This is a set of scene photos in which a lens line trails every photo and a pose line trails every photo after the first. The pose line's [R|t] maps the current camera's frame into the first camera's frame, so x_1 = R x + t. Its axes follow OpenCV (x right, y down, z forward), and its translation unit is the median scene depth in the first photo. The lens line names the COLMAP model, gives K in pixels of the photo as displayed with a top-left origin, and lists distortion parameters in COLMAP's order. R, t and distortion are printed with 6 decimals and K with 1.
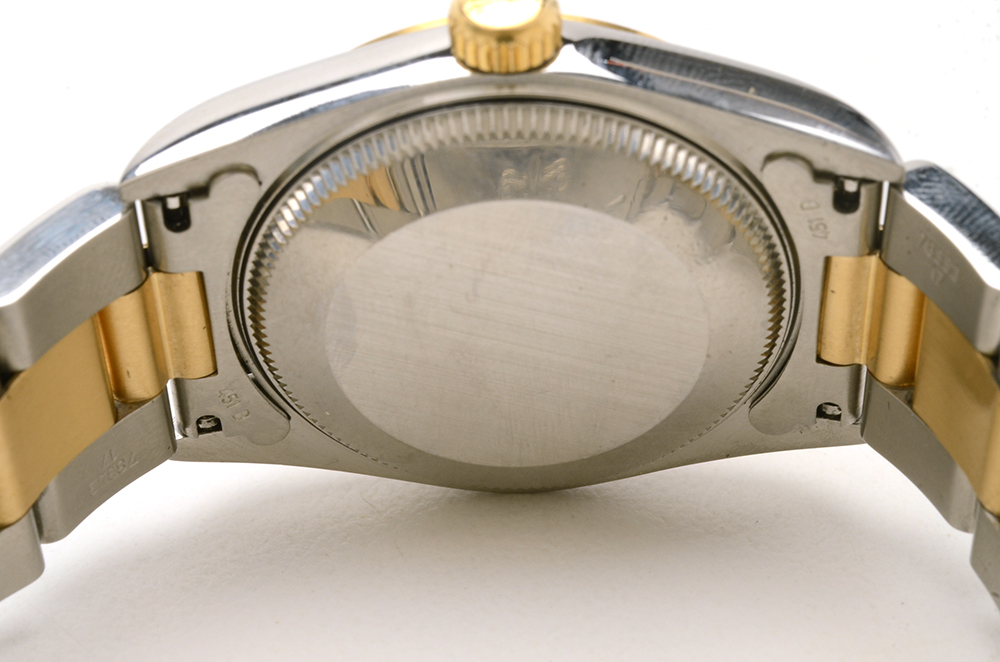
lens RADIAL K [[2566.0, 0, 497.6], [0, 2566.0, 333.2], [0, 0, 1]] dist [-0.106912, 0.000000]
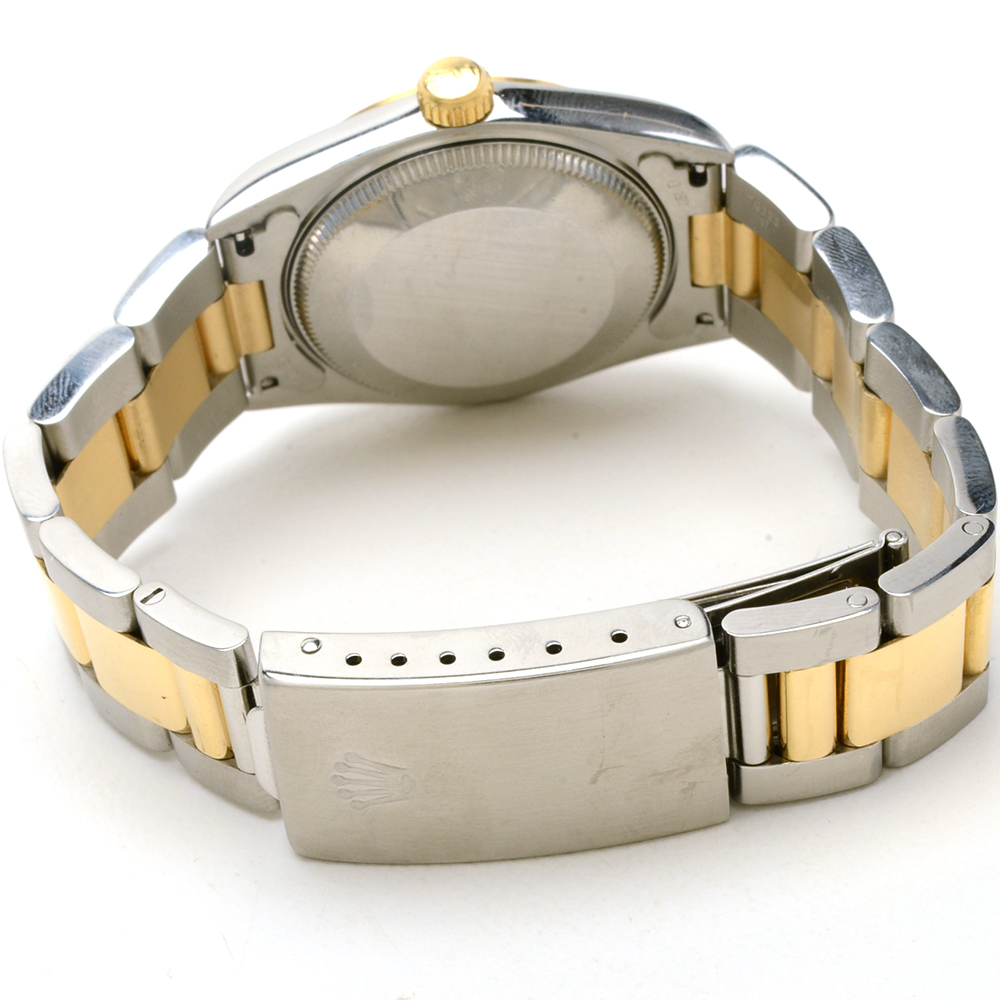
lens RADIAL K [[3397.6, 0, 501.7], [0, 3397.6, 500.2], [0, 0, 1]] dist [-0.011026, 0.000000]
pose [[0.990720, -0.127141, 0.048050, -0.089744], [0.121749, 0.987296, 0.102099, -0.080619], [-0.060420, -0.095302, 0.993613, -0.920392]]
